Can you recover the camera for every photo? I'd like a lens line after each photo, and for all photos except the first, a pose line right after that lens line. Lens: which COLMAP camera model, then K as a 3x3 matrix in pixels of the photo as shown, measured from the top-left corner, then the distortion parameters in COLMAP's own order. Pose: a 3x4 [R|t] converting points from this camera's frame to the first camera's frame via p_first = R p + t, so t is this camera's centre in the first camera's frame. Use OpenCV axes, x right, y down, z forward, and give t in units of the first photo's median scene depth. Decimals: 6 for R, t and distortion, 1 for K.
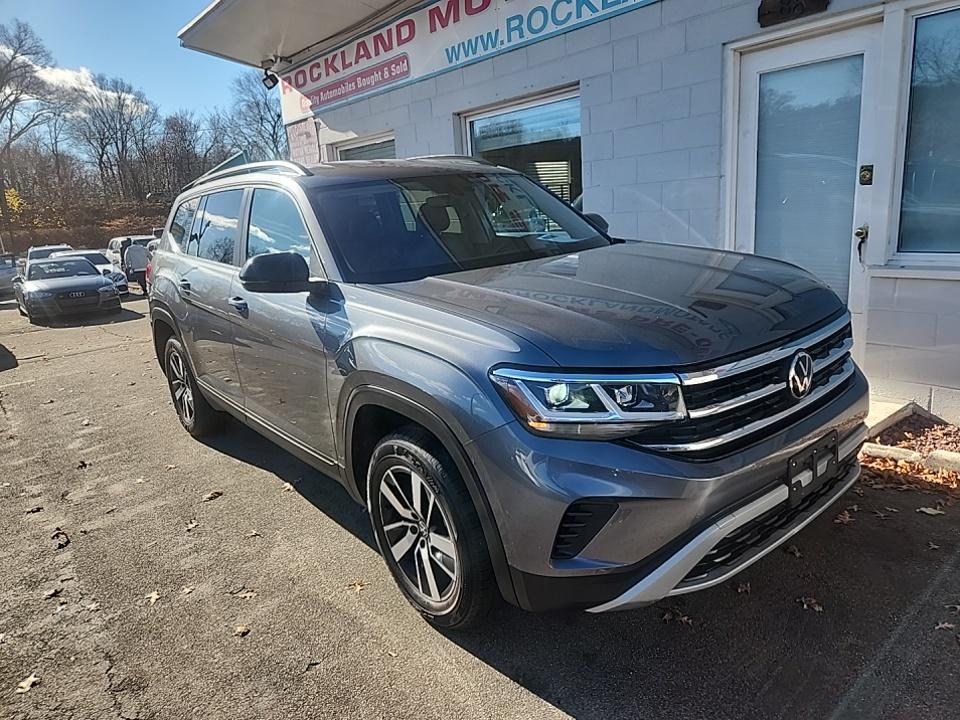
lens RADIAL K [[639.2, 0, 483.0], [0, 639.2, 357.8], [0, 0, 1]] dist [0.068871, -0.045790]
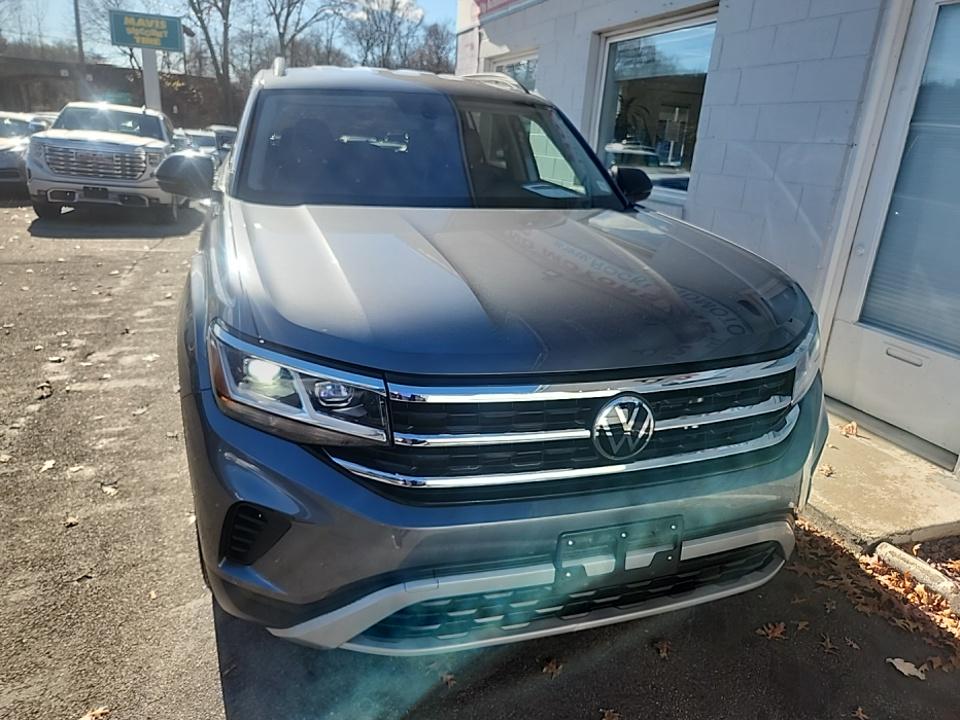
lens RADIAL K [[653.8, 0, 507.2], [0, 653.8, 357.5], [0, 0, 1]] dist [0.070176, -0.052133]
pose [[0.921528, 0.235772, -0.308542, 0.346676], [-0.207145, 0.970552, 0.122963, -0.066847], [0.328447, -0.049401, 0.943230, 0.167137]]
